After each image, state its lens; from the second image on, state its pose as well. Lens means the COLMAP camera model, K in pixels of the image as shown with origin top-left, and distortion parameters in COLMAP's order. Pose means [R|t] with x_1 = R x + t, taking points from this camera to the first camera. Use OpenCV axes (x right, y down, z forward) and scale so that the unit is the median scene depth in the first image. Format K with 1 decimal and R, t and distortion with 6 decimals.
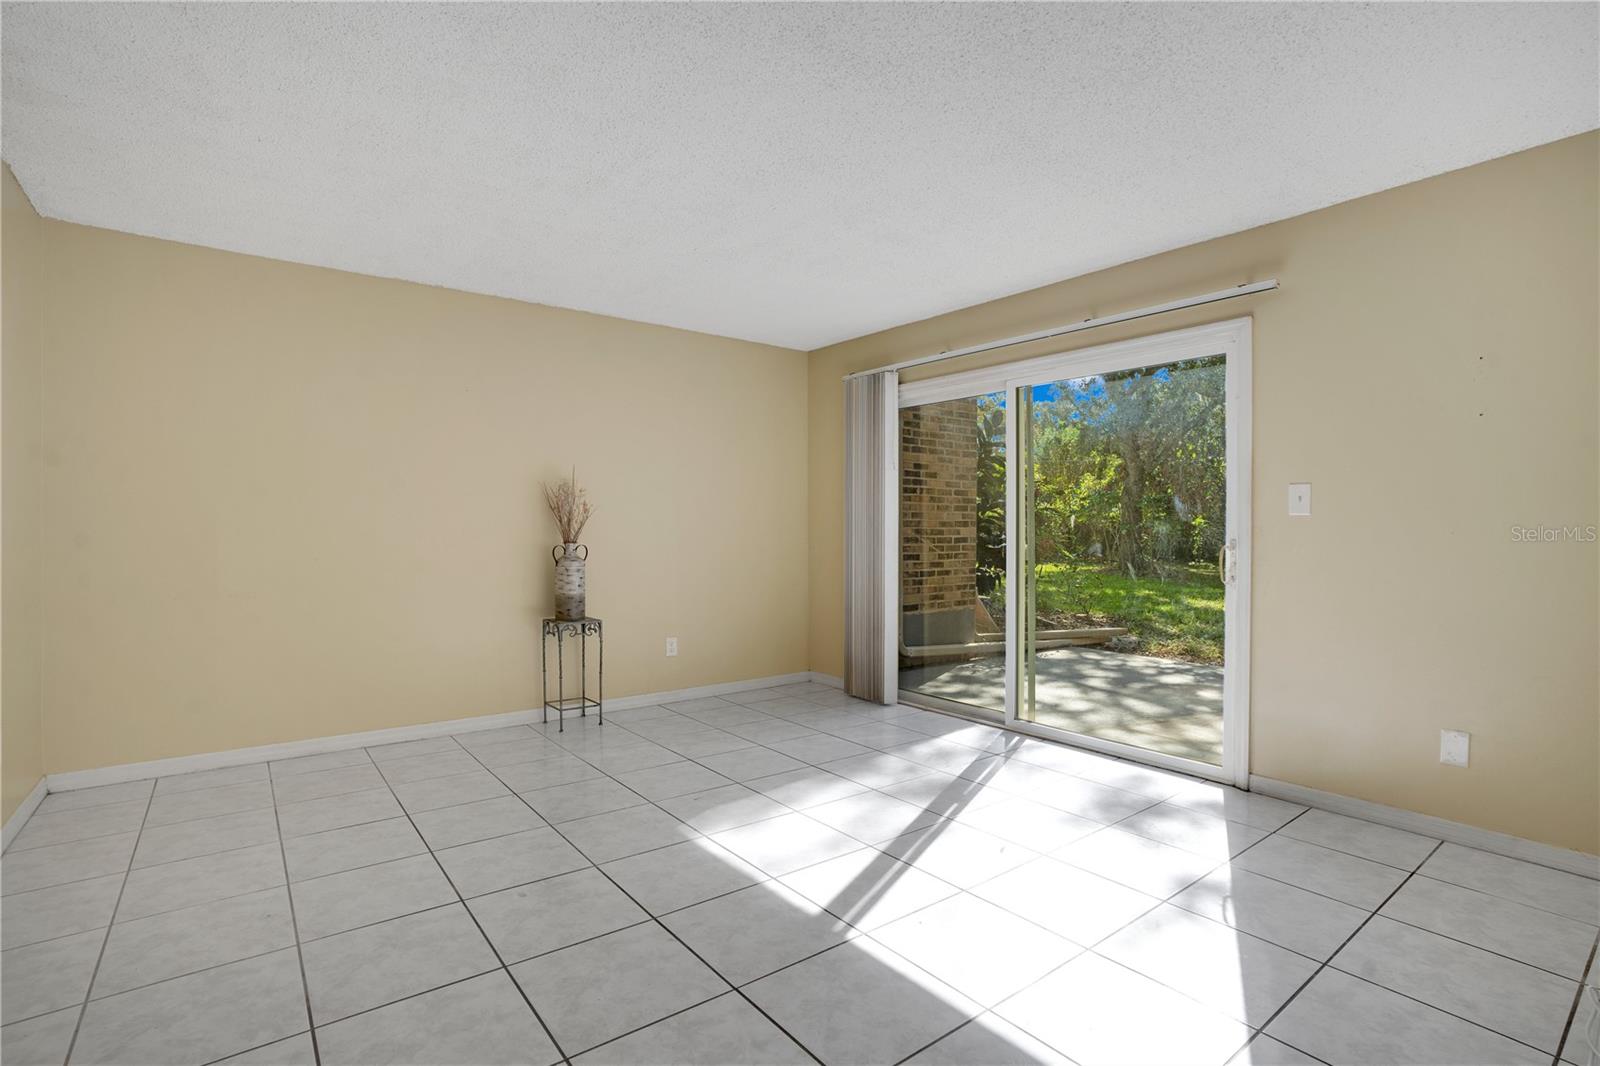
lens RADIAL K [[755.3, 0, 800.1], [0, 755.3, 542.3], [0, 0, 1]] dist [-0.036357, 0.006430]
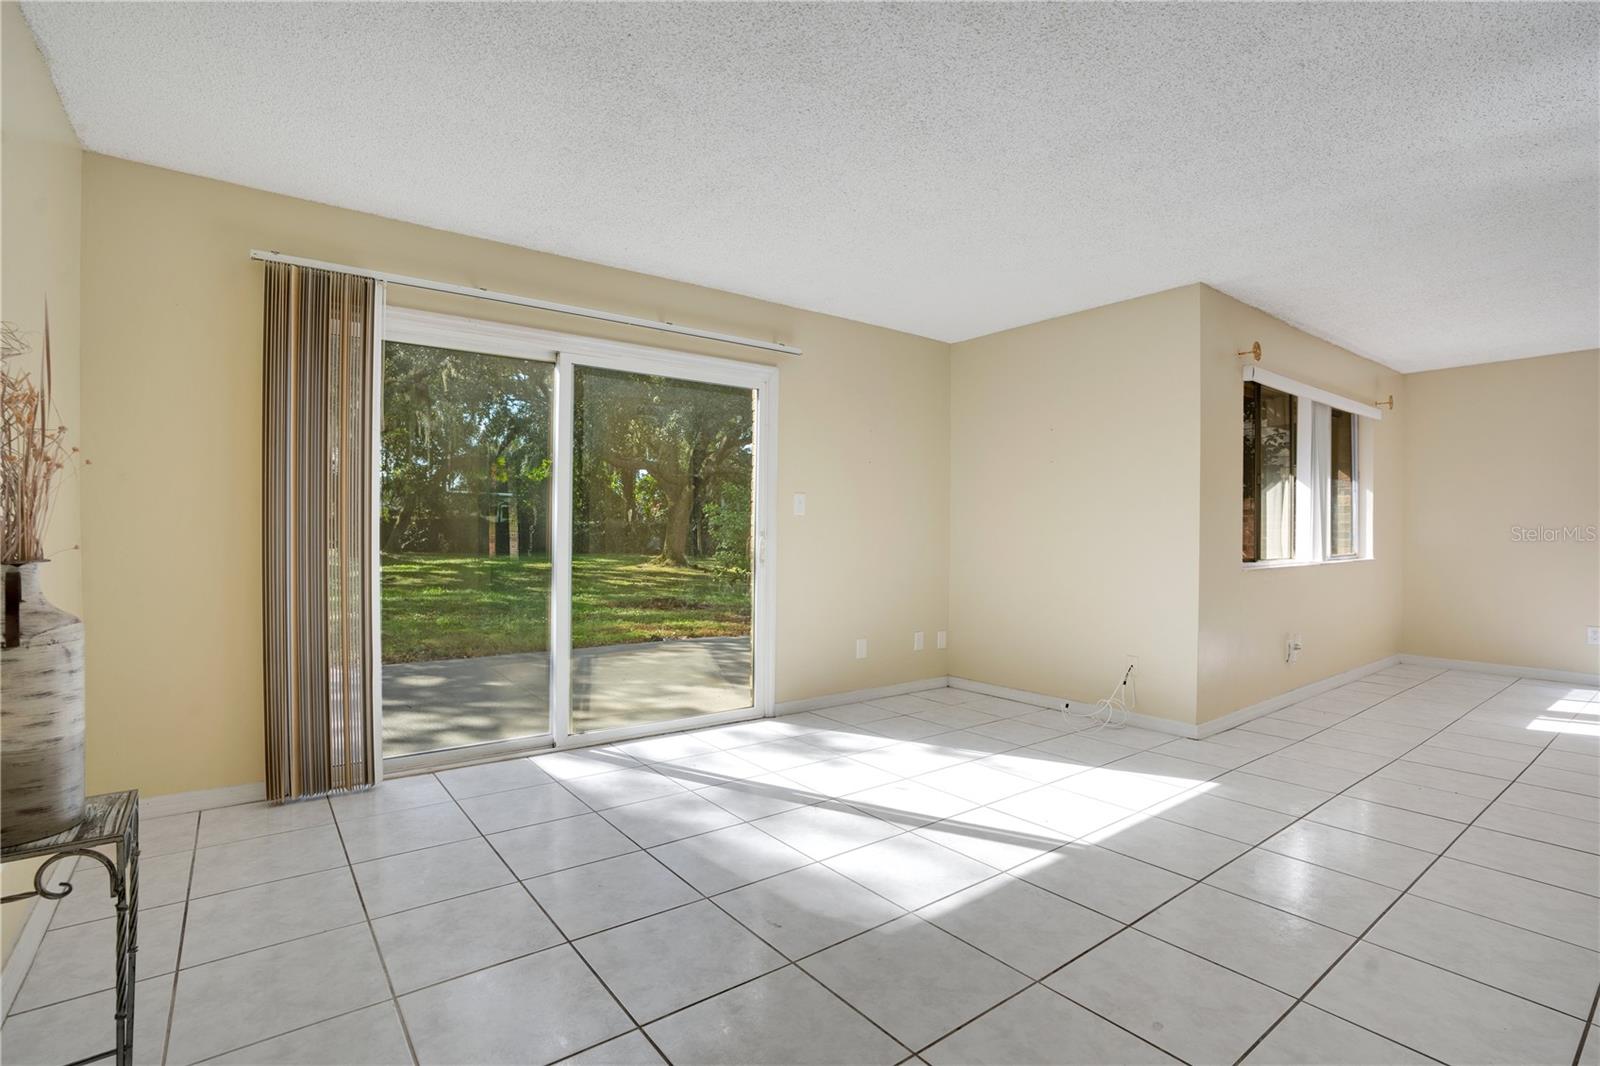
lens RADIAL K [[755.3, 0, 788.0], [0, 755.3, 531.0], [0, 0, 1]] dist [-0.036357, 0.006430]
pose [[0.020975, -0.007107, 0.999755, -0.574141], [0.008534, 0.999940, 0.006929, -0.010077], [-0.999744, 0.008386, 0.021034, 0.697989]]
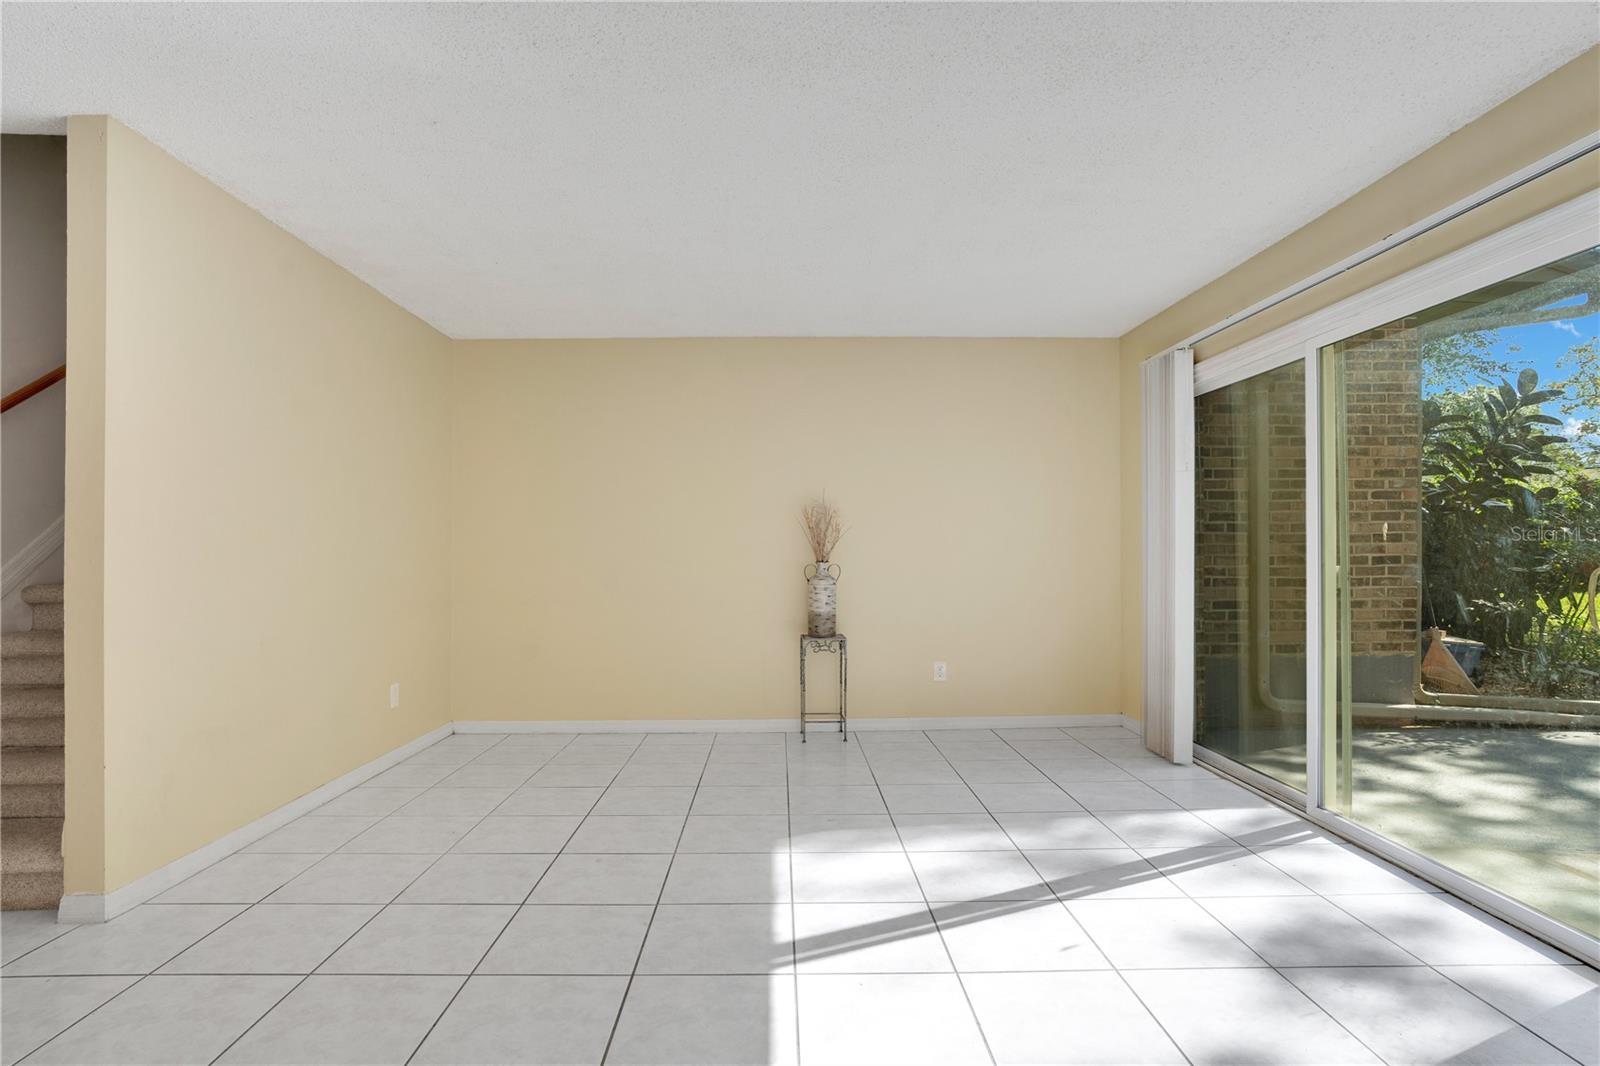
lens RADIAL K [[798.9, 0, 813.0], [0, 798.9, 560.3], [0, 0, 1]] dist [-0.003944, 0.003614]
pose [[0.812461, -0.000887, -0.583015, 0.329313], [-0.001958, 0.999989, -0.004249, 0.002520], [0.583013, 0.004593, 0.812450, 0.091095]]
